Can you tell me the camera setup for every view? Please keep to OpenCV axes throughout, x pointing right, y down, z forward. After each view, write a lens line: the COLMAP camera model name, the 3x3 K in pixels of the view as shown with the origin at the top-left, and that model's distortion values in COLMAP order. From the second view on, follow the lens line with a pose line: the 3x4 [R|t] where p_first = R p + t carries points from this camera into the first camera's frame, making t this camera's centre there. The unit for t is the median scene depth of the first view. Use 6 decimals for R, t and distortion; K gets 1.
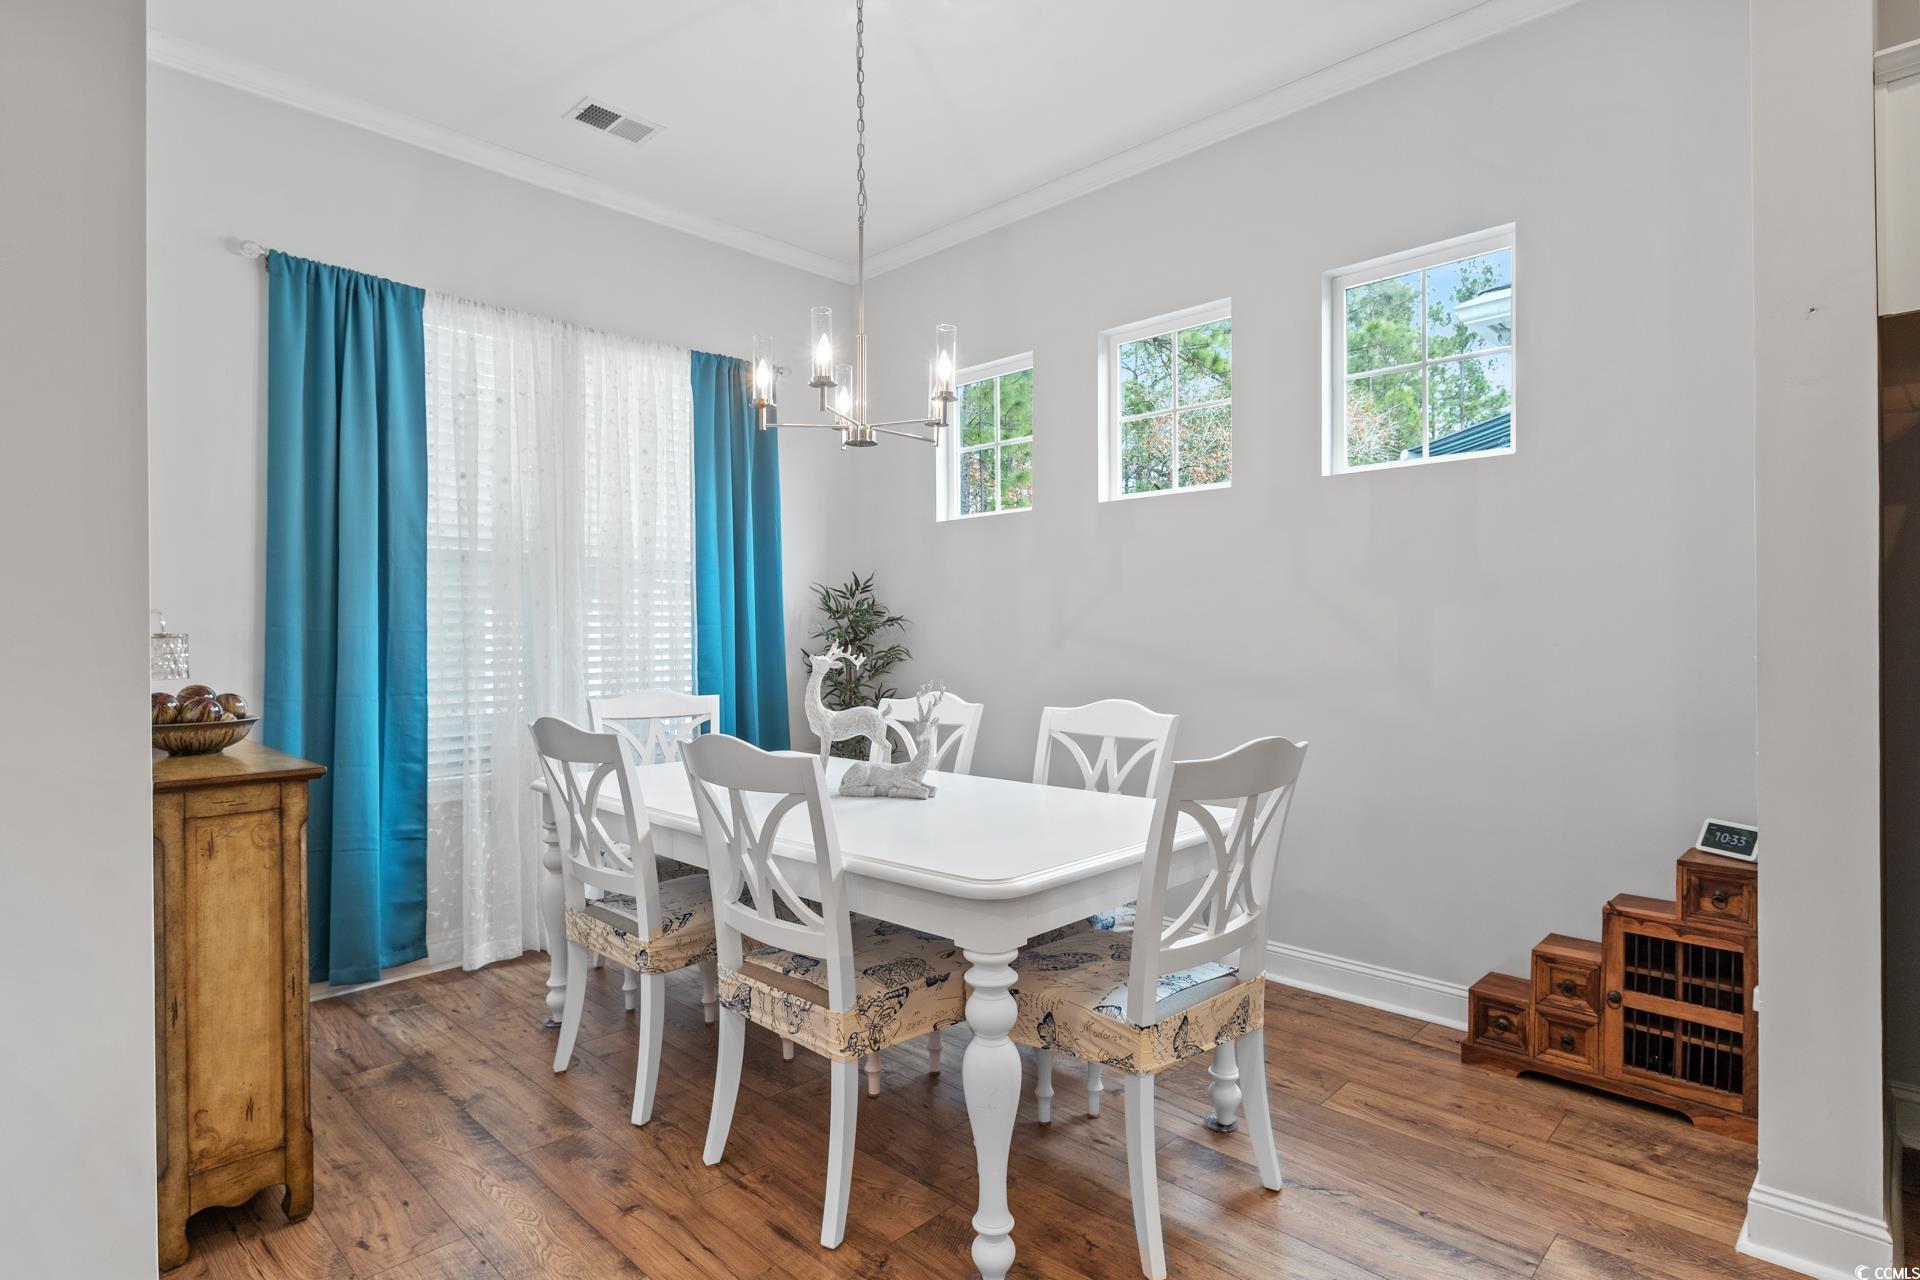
lens RADIAL K [[973.3, 0, 947.3], [0, 973.3, 626.2], [0, 0, 1]] dist [0.011479, -0.001766]
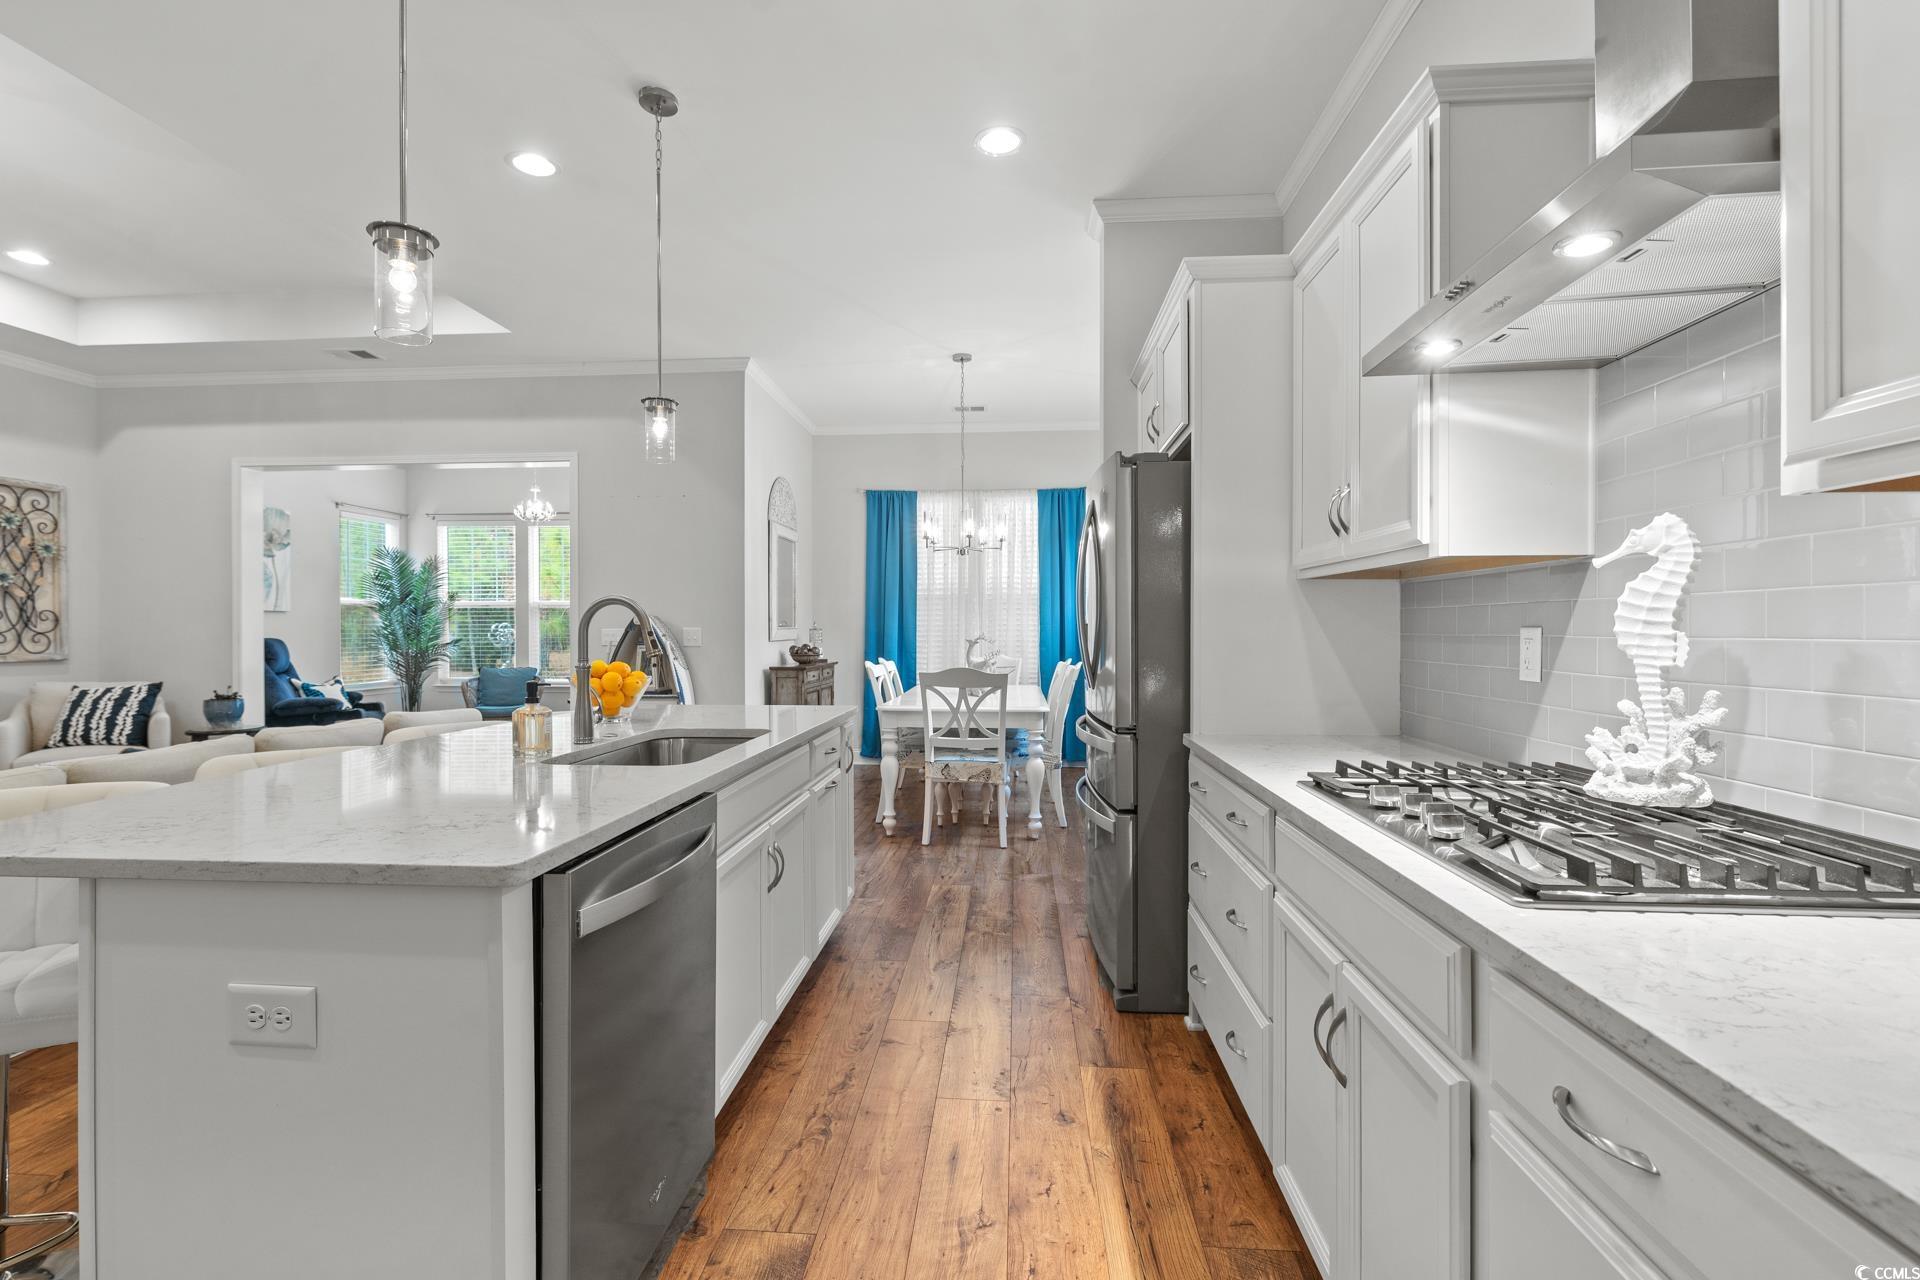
lens RADIAL K [[843.0, 0, 952.9], [0, 843.0, 636.4], [0, 0, 1]] dist [0.007637, 0.000634]
pose [[0.639916, 0.012261, -0.768347, 1.208778], [0.002861, 0.999828, 0.018338, -0.011342], [0.768440, -0.013933, 0.639771, -0.321954]]
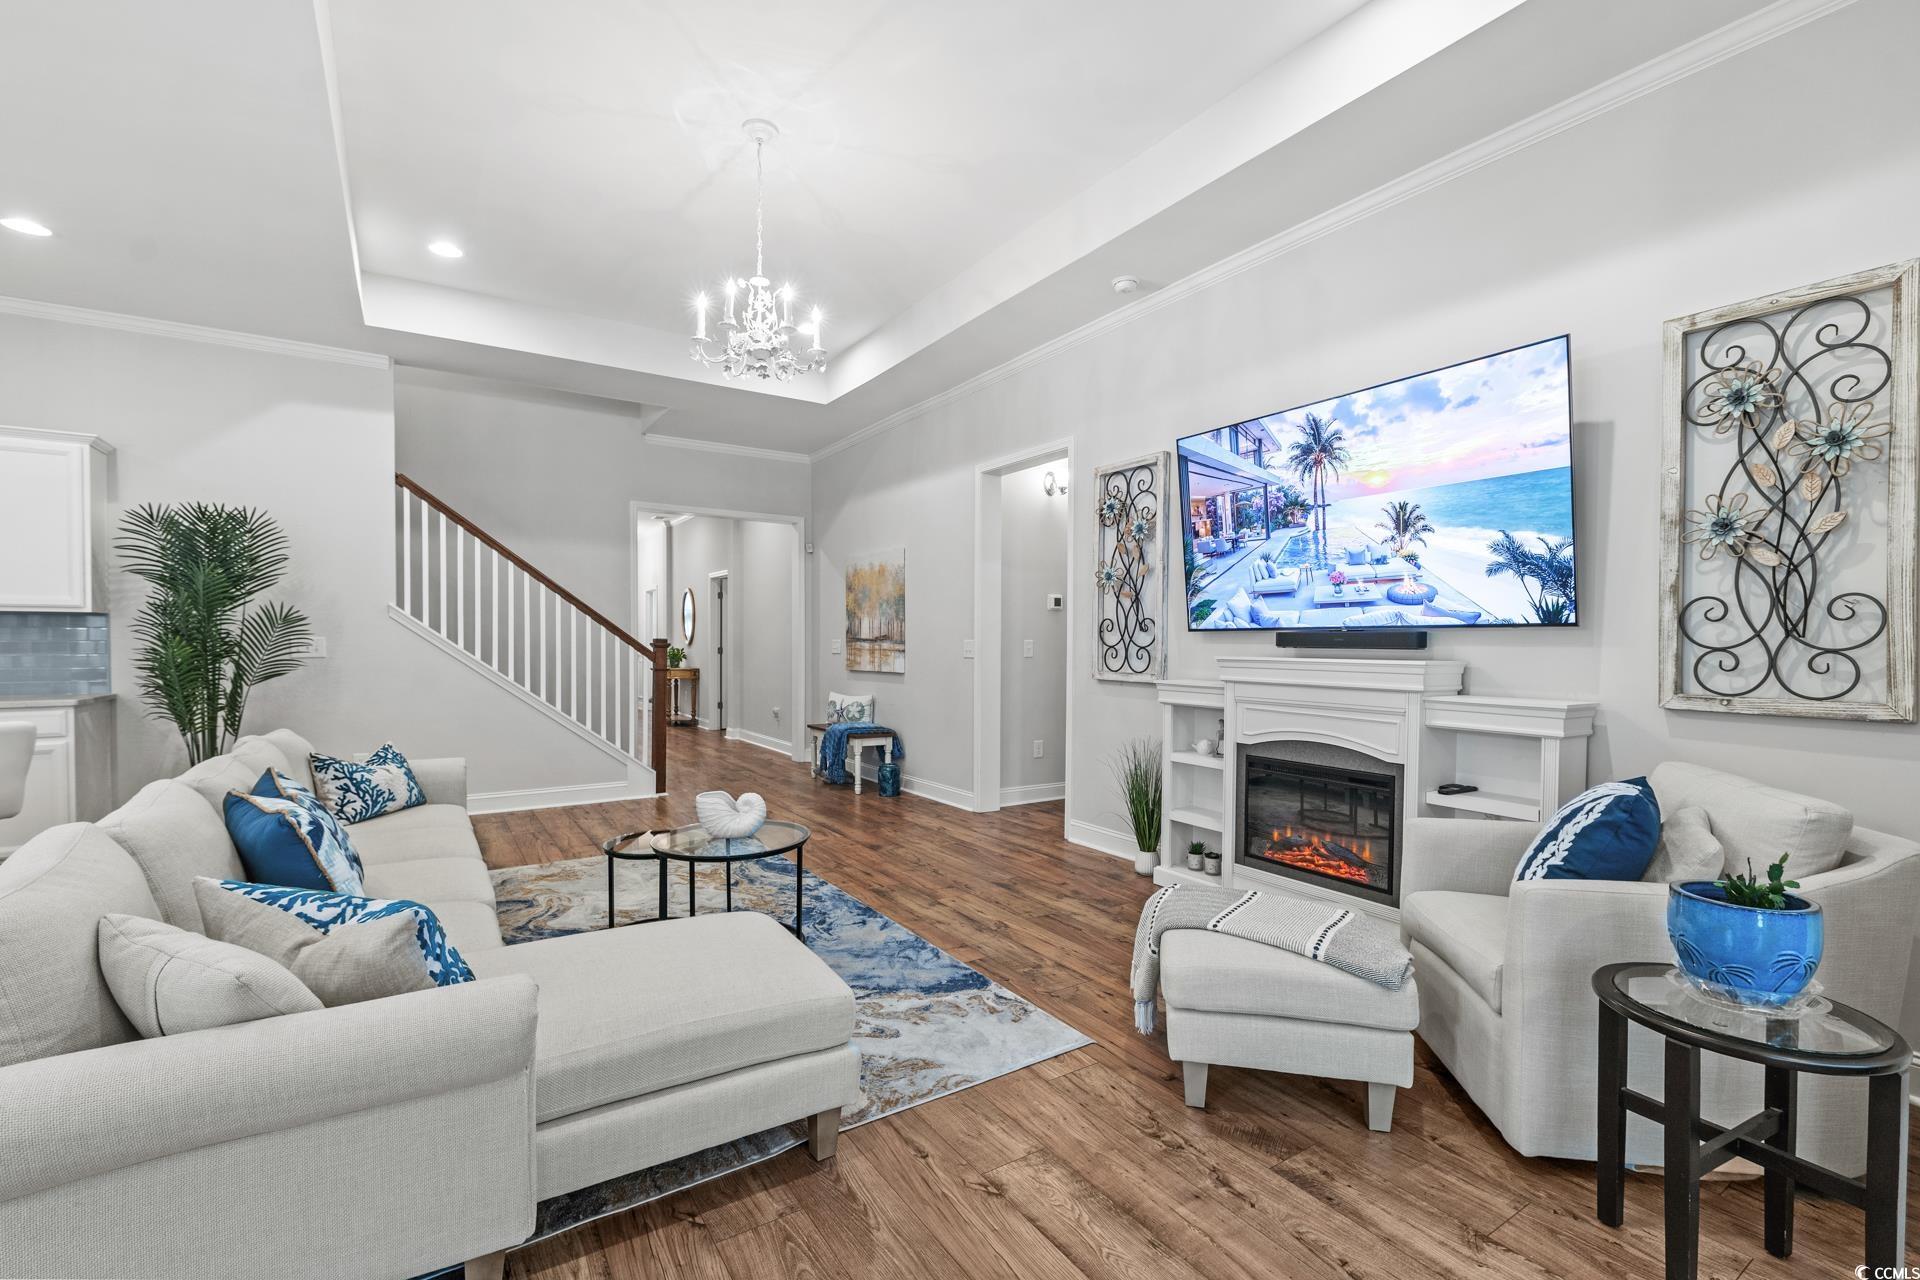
lens RADIAL K [[843.0, 0, 961.9], [0, 843.0, 657.7], [0, 0, 1]] dist [0.007637, 0.000634]
pose [[-0.975767, -0.002525, 0.218800, -0.734113], [-0.000632, 0.999962, 0.008722, 0.008089], [-0.218813, 0.008372, -0.975731, 0.195992]]
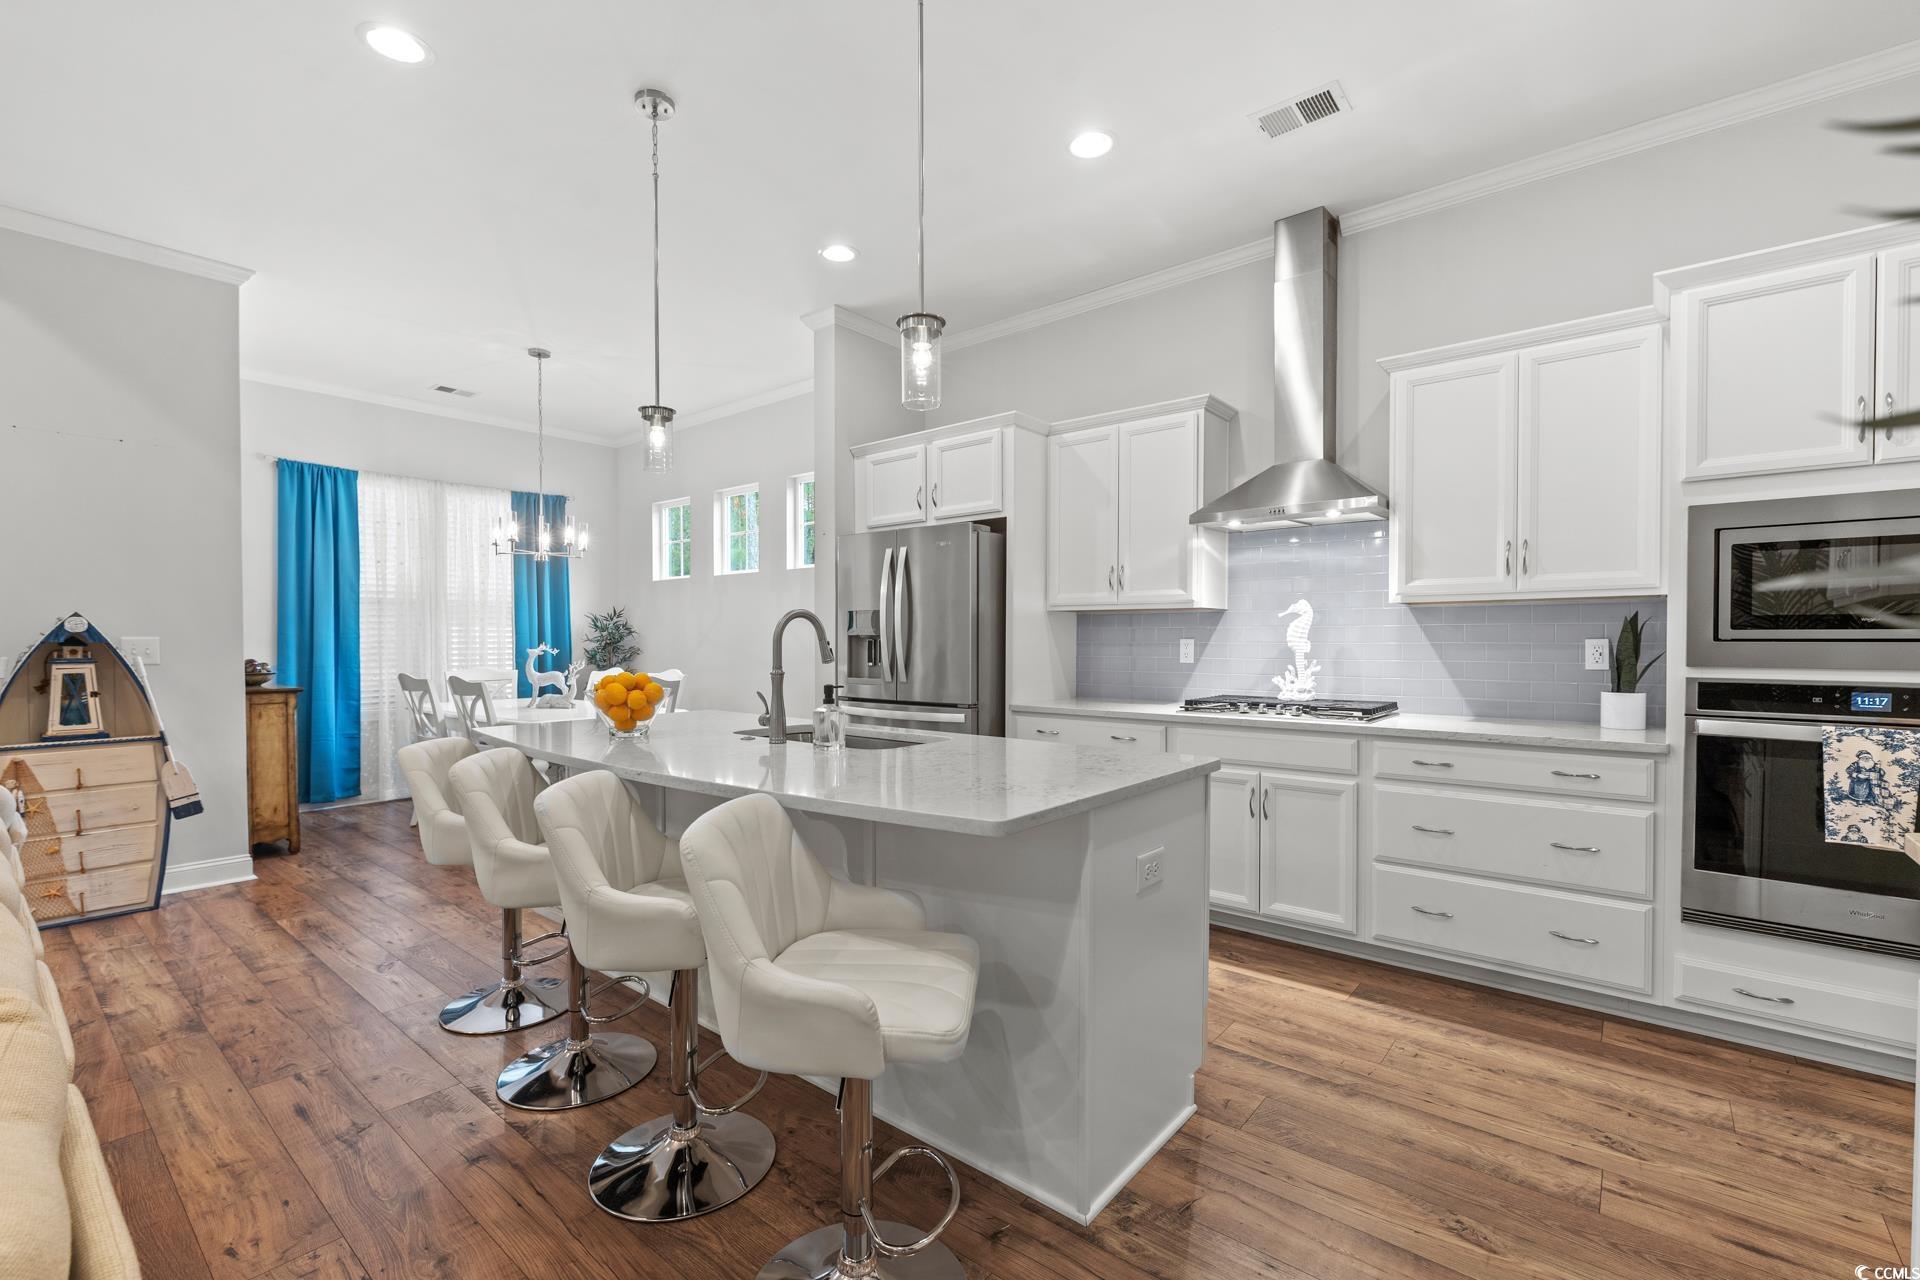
lens RADIAL K [[843.0, 0, 959.4], [0, 843.0, 646.7], [0, 0, 1]] dist [0.007637, 0.000634]
pose [[0.996884, 0.005465, 0.078694, 0.595283], [-0.006743, 0.999849, 0.015990, -0.012375], [-0.078595, -0.016471, 0.996771, -0.890606]]
